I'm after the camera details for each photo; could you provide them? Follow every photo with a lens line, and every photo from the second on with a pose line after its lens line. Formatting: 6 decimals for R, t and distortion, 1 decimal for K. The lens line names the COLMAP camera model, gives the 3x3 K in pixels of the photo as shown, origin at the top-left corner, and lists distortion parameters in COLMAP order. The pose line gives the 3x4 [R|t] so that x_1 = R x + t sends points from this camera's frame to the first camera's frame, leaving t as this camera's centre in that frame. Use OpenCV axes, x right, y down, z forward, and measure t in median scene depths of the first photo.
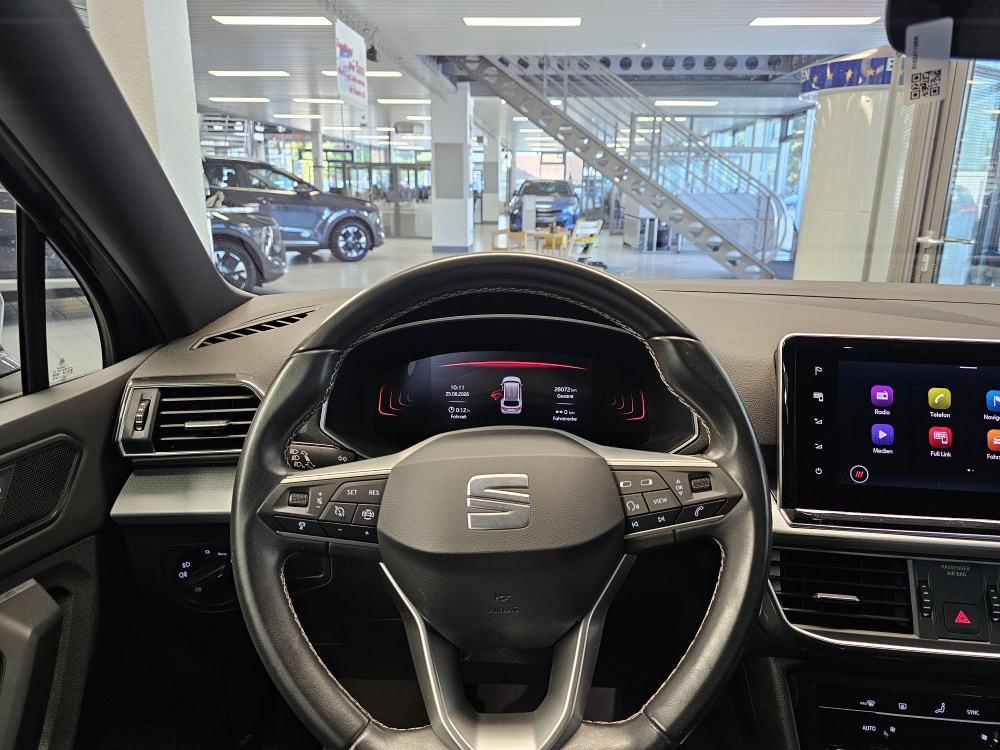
lens RADIAL K [[668.4, 0, 500.5], [0, 668.4, 368.4], [0, 0, 1]] dist [0.061804, -0.072074]
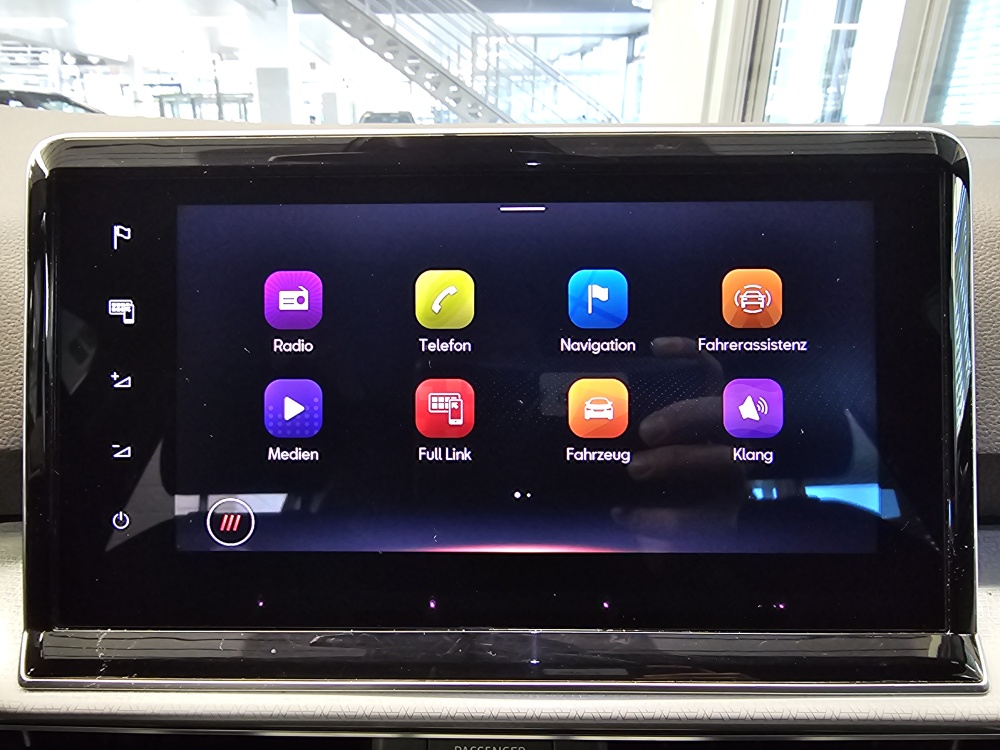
lens RADIAL K [[682.9, 0, 495.8], [0, 682.9, 373.6], [0, 0, 1]] dist [-0.011716, 0.001782]
pose [[0.988376, -0.051314, 0.143110, 0.556014], [0.041120, 0.996461, 0.073307, 0.051603], [-0.146366, -0.066570, 0.986988, 0.568249]]
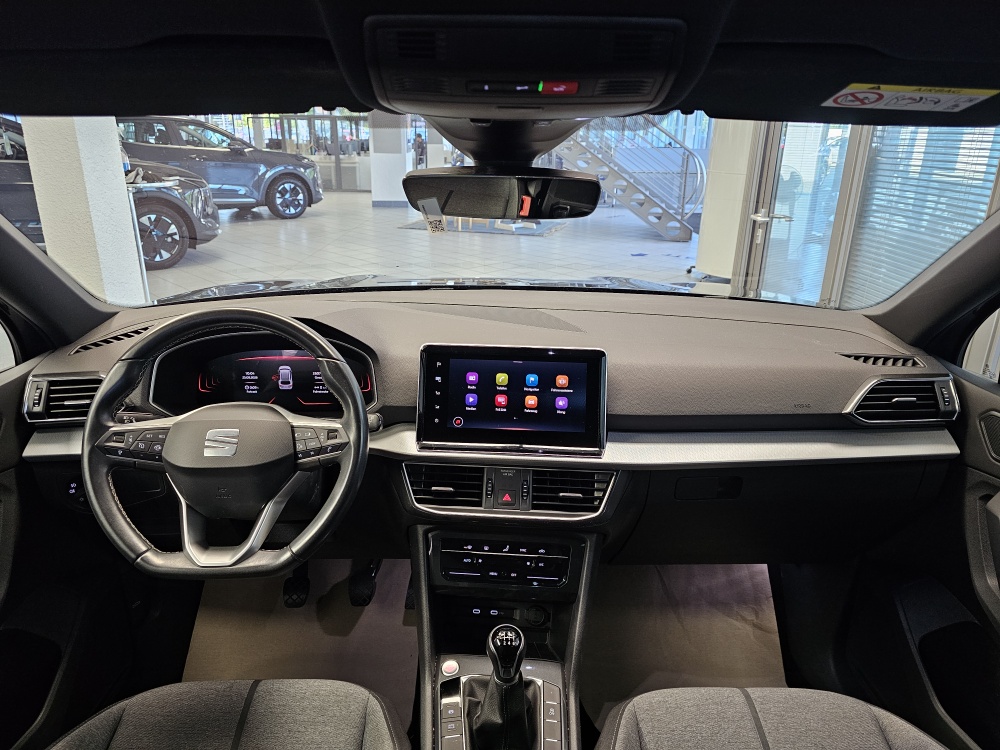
lens RADIAL K [[668.4, 0, 500.5], [0, 668.4, 368.4], [0, 0, 1]] dist [0.061804, -0.072074]
pose [[0.998101, -0.018711, 0.058681, 0.483889], [0.014243, 0.997033, 0.075645, -0.106055], [-0.059922, -0.074665, 0.995407, -0.687442]]
